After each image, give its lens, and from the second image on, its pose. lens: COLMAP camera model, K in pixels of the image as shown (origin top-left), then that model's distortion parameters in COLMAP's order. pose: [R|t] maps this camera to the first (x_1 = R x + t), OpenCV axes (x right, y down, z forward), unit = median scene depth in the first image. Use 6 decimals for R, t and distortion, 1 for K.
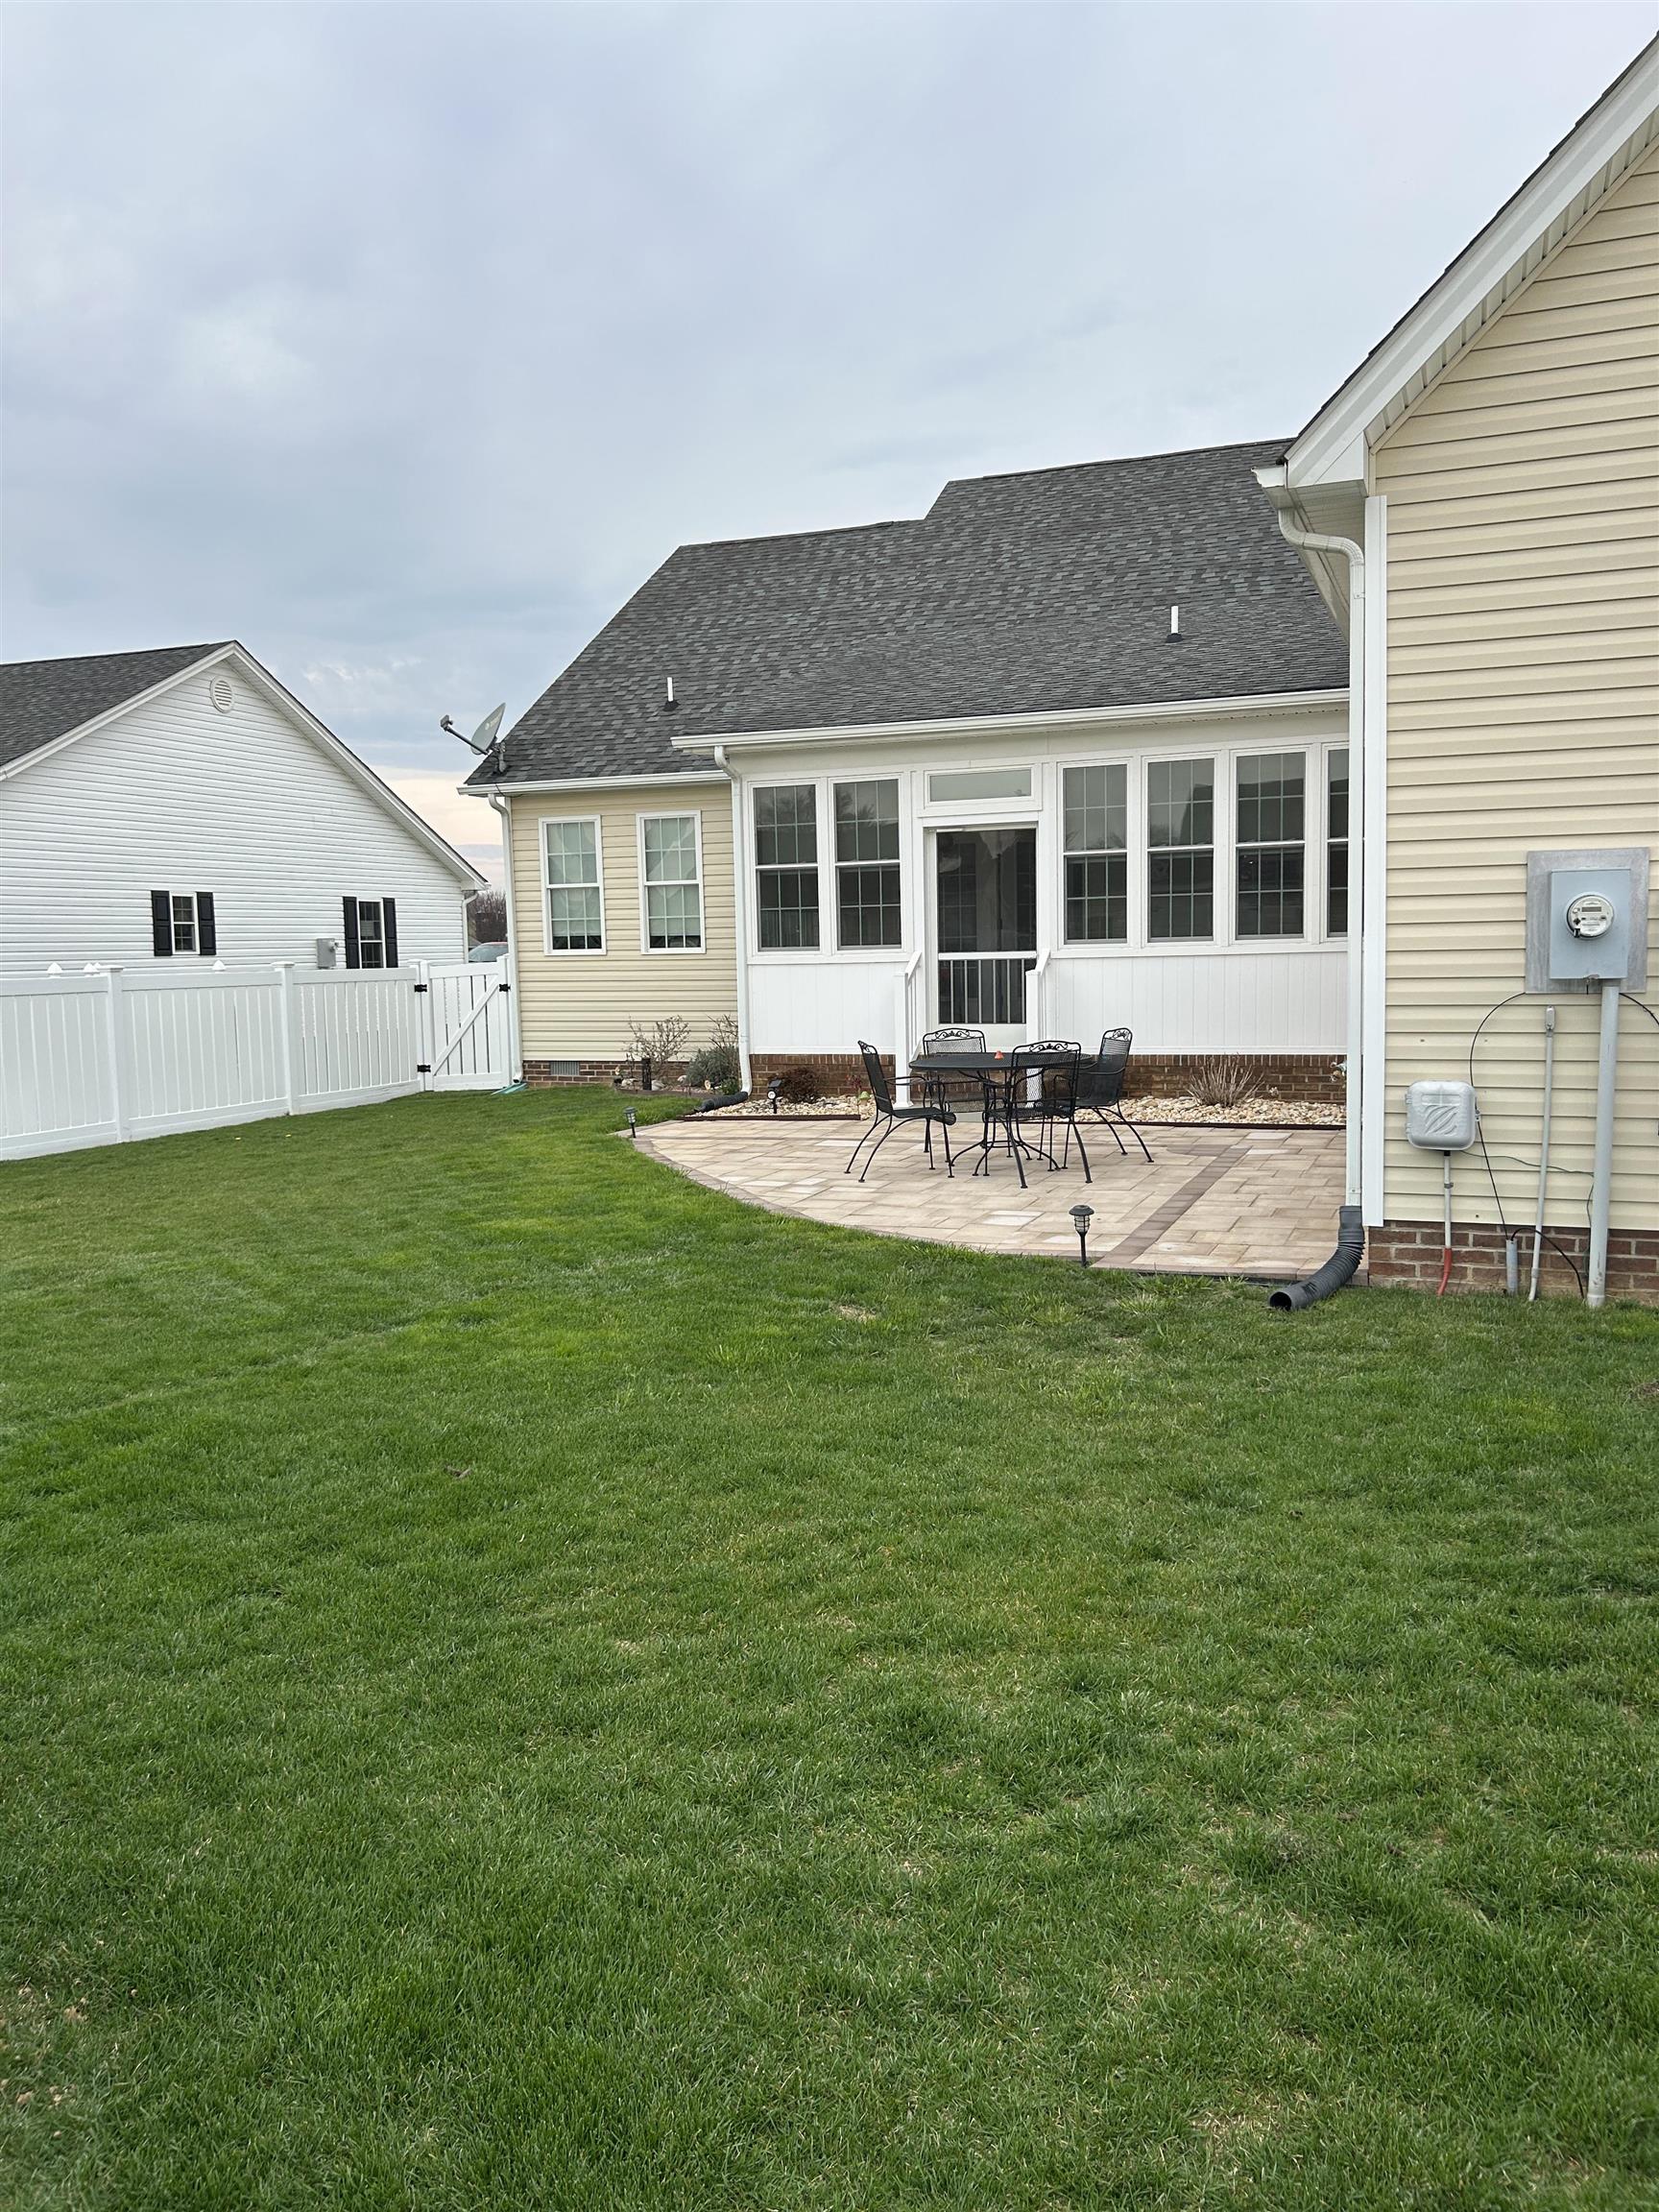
lens RADIAL K [[1648.6, 0, 823.5], [0, 1648.6, 1110.3], [0, 0, 1]] dist [-0.011680, -0.004728]
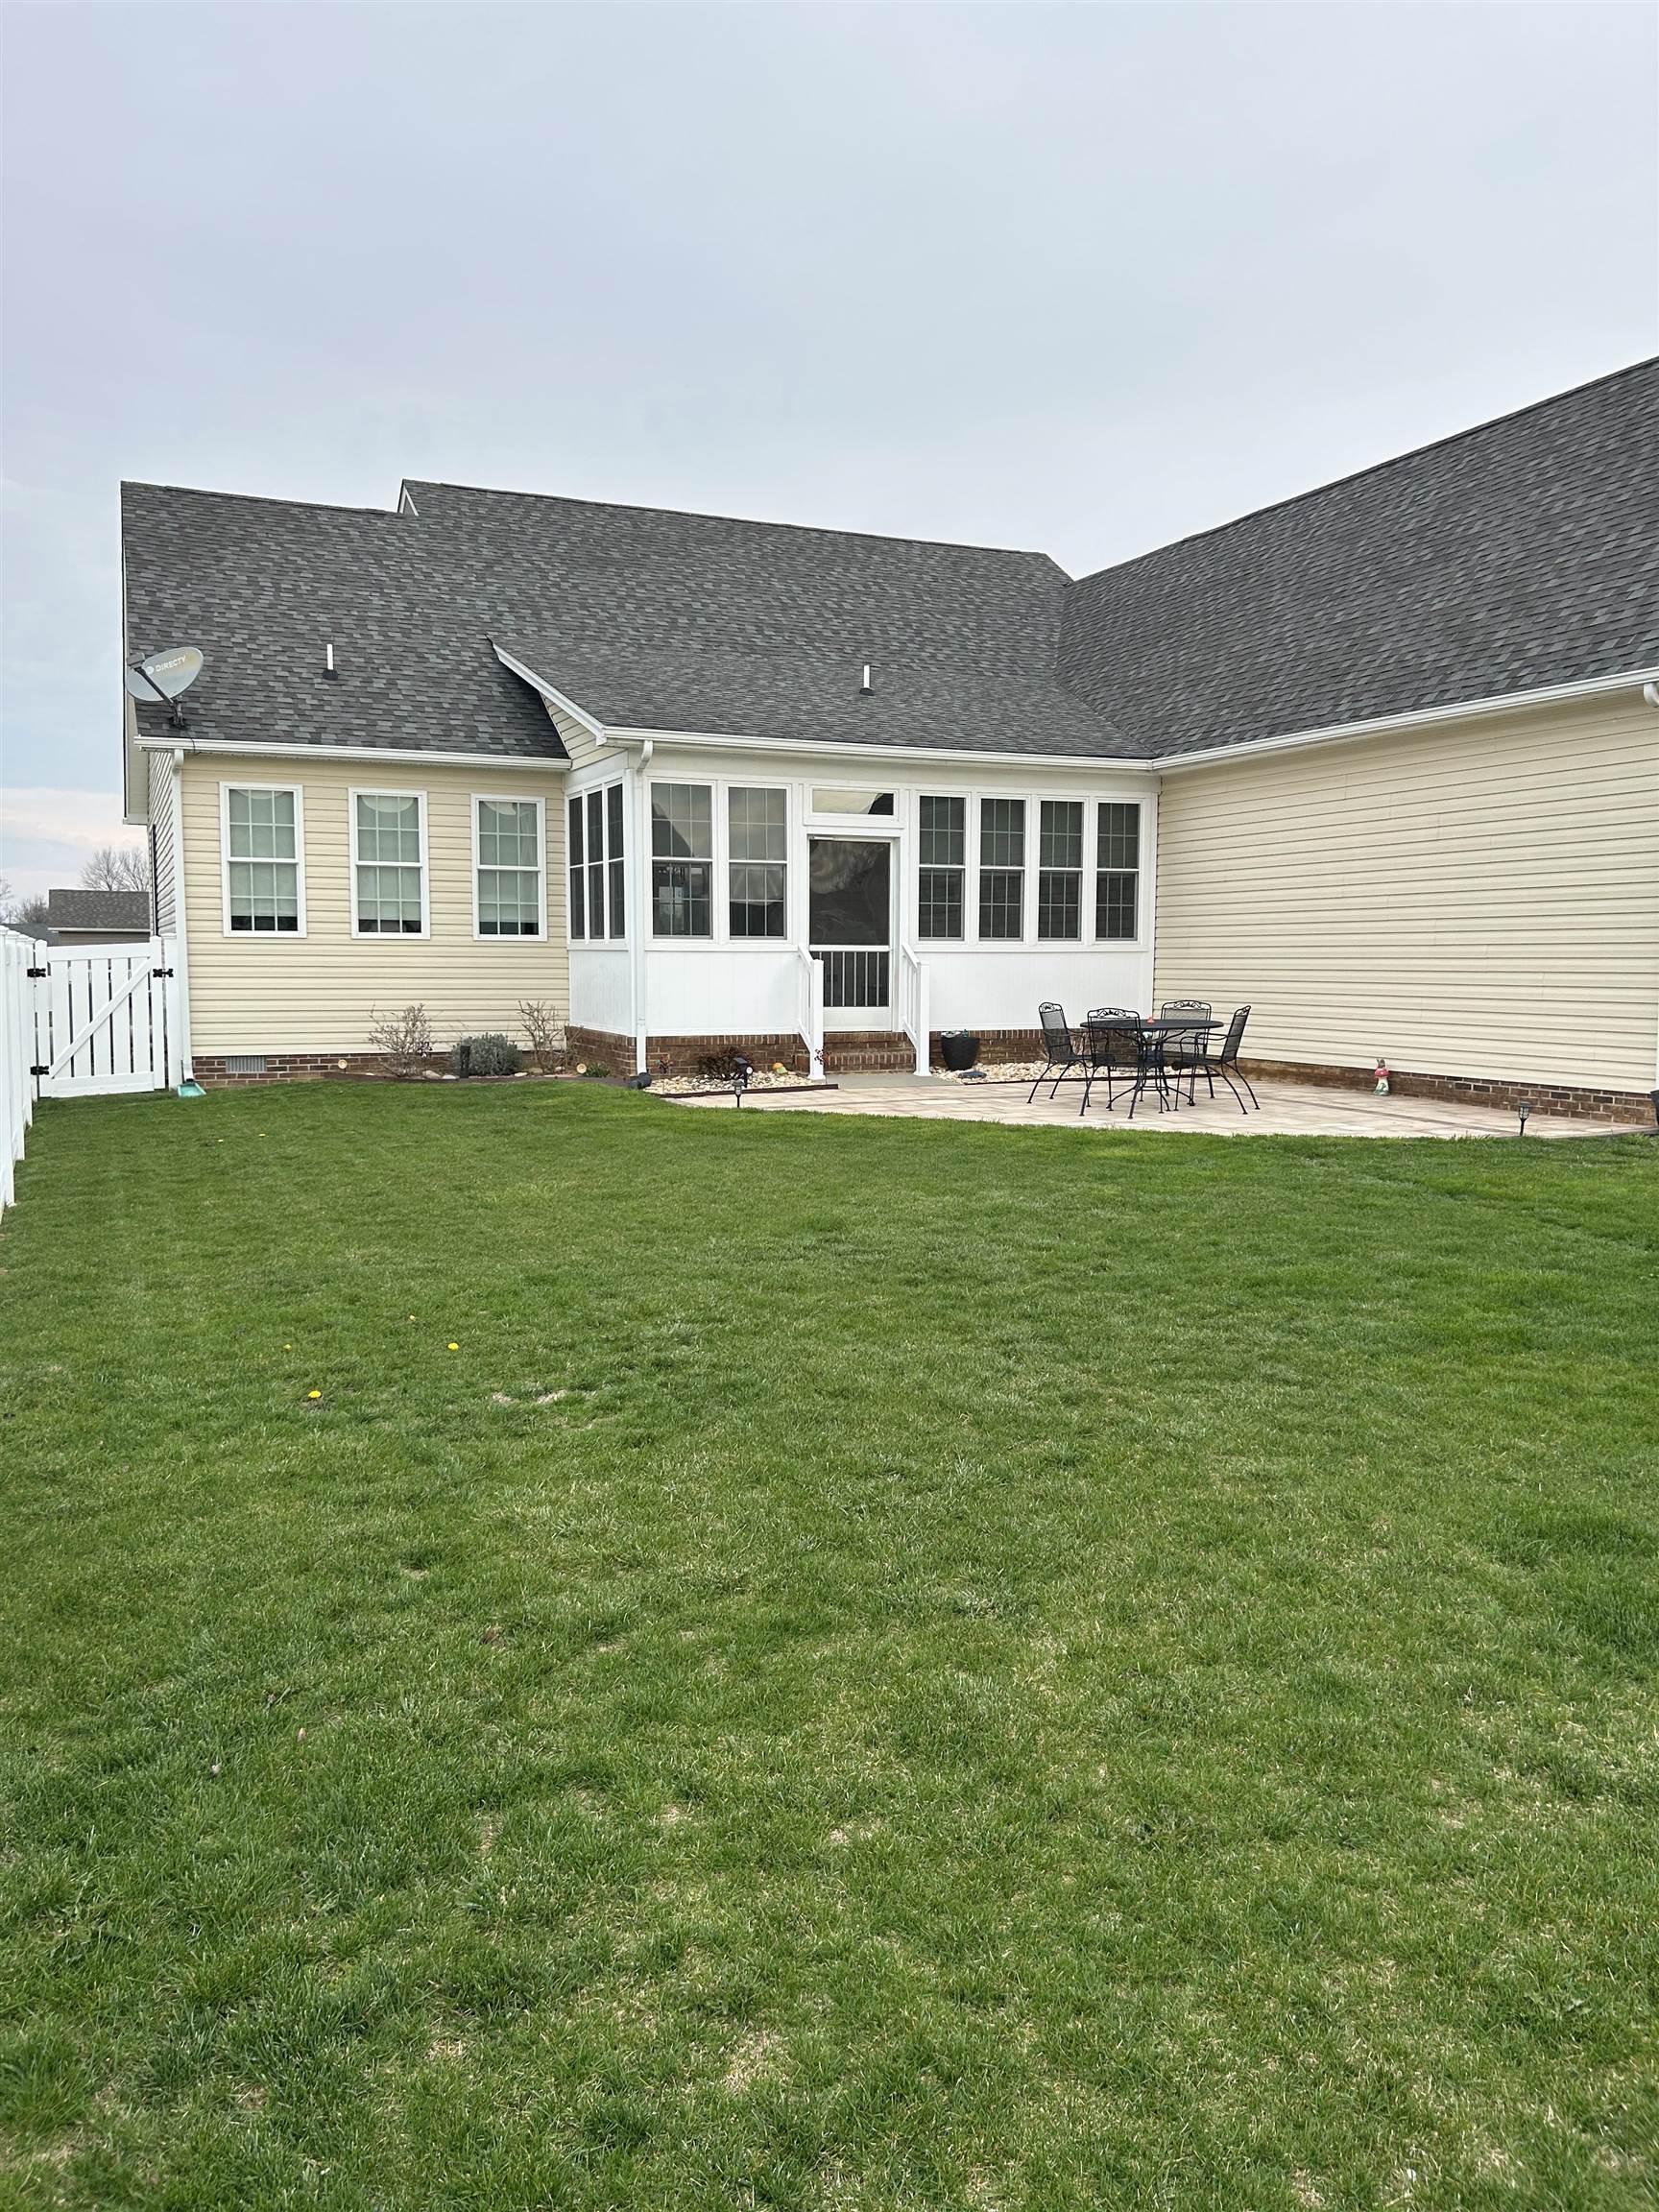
lens RADIAL K [[1648.6, 0, 828.1], [0, 1648.6, 1104.4], [0, 0, 1]] dist [-0.011680, -0.004728]
pose [[0.688653, -0.039685, 0.724004, -0.764014], [0.050913, 0.998683, 0.006313, 0.008301], [-0.723301, 0.032513, 0.689767, 0.211201]]
